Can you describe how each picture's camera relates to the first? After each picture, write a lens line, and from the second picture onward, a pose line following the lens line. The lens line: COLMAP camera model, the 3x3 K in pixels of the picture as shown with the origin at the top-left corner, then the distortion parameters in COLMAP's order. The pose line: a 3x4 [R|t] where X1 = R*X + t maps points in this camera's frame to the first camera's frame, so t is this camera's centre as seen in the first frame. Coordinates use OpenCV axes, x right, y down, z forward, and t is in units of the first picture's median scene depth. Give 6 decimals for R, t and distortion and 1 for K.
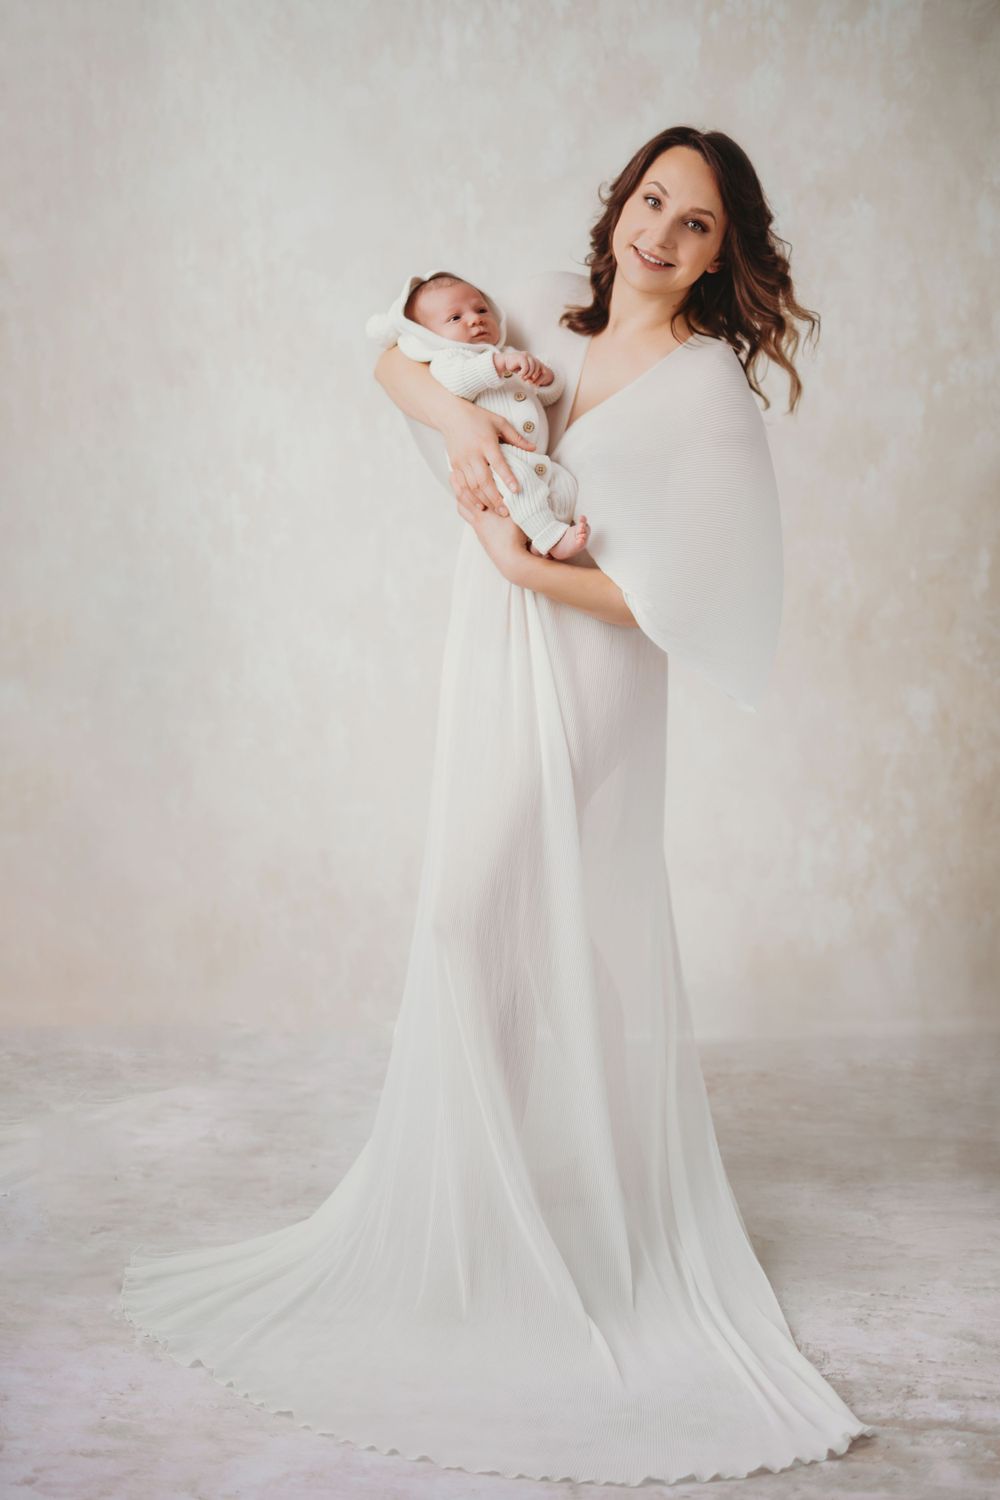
lens RADIAL K [[2045.7, 0, 486.2], [0, 2045.7, 757.2], [0, 0, 1]] dist [0.011880, 0.000000]
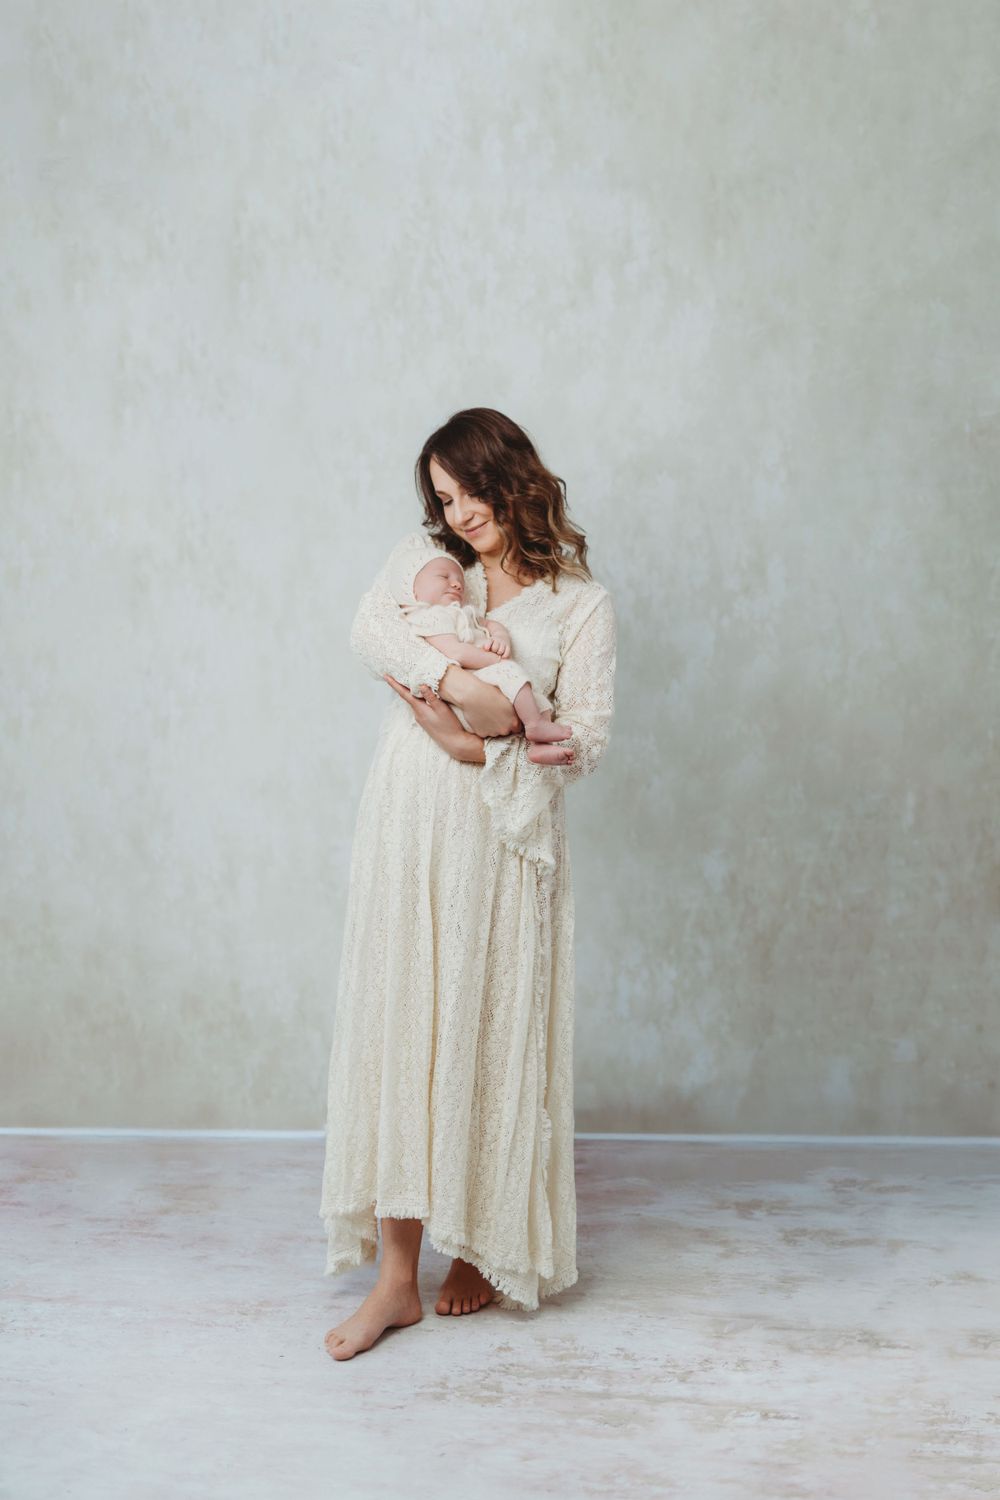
lens RADIAL K [[2045.7, 0, 513.0], [0, 2045.7, 749.3], [0, 0, 1]] dist [0.011880, 0.000000]
pose [[0.999544, 0.020813, 0.021860, 0.060941], [-0.017959, 0.992185, -0.123476, 0.059032], [-0.024259, 0.123027, 0.992107, -0.251818]]
